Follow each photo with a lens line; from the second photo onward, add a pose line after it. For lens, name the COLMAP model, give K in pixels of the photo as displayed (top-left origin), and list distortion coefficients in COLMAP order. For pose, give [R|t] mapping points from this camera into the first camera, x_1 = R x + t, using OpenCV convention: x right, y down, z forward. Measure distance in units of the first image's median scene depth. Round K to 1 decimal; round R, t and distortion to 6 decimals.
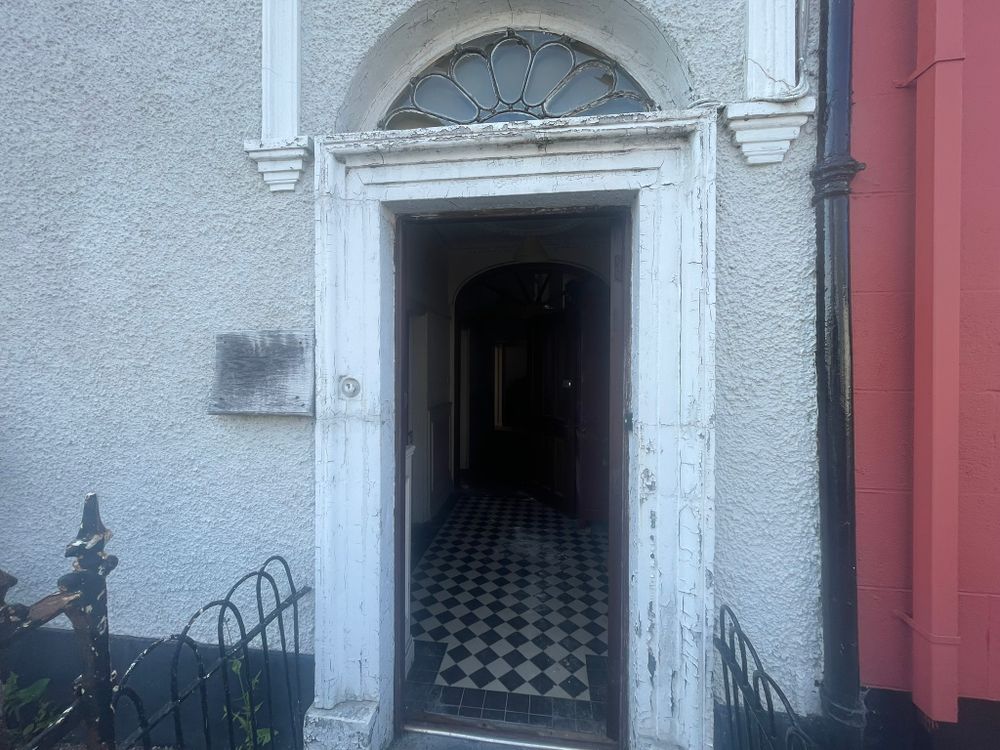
lens RADIAL K [[400.5, 0, 496.5], [0, 400.5, 371.9], [0, 0, 1]] dist [-0.001314, -0.000194]
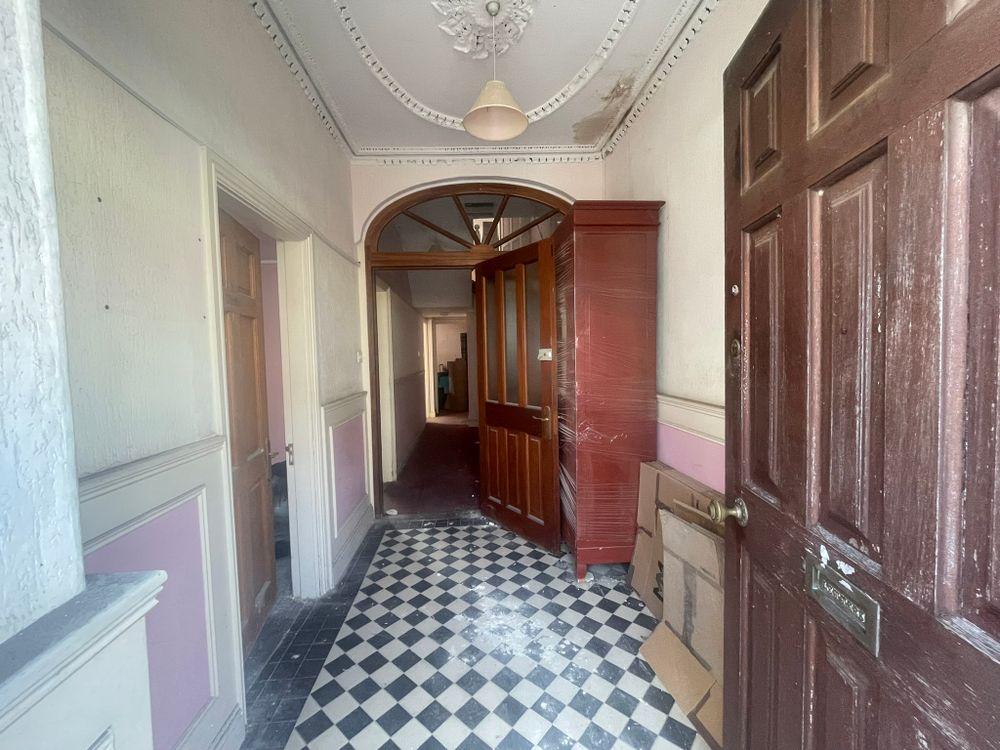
lens RADIAL K [[400.5, 0, 496.5], [0, 400.5, 371.9], [0, 0, 1]] dist [-0.001314, -0.000194]
pose [[0.982743, -0.037963, 0.181040, -0.021323], [0.031482, 0.998761, 0.038542, 0.030927], [-0.182279, -0.032177, 0.982720, 0.371859]]
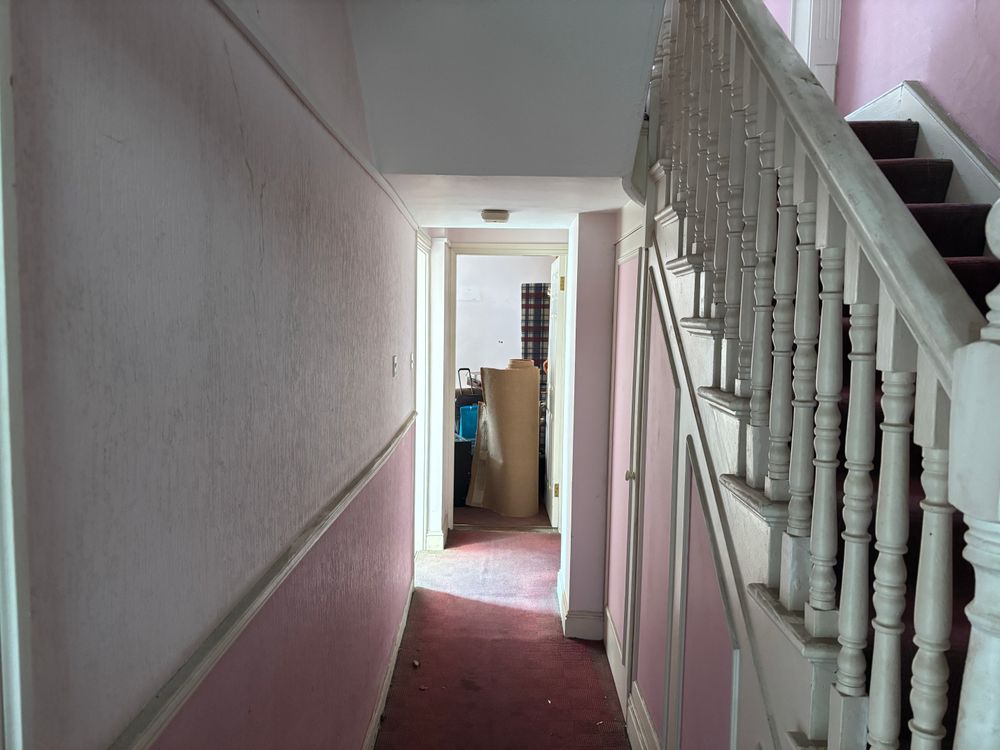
lens RADIAL K [[757.8, 0, 496.0], [0, 757.8, 370.1], [0, 0, 1]] dist [0.047601, -0.049266]
pose [[0.994281, 0.000613, 0.106789, -0.015191], [-0.007589, 0.997861, 0.064932, -0.040452], [-0.106521, -0.065371, 0.992159, 1.229235]]
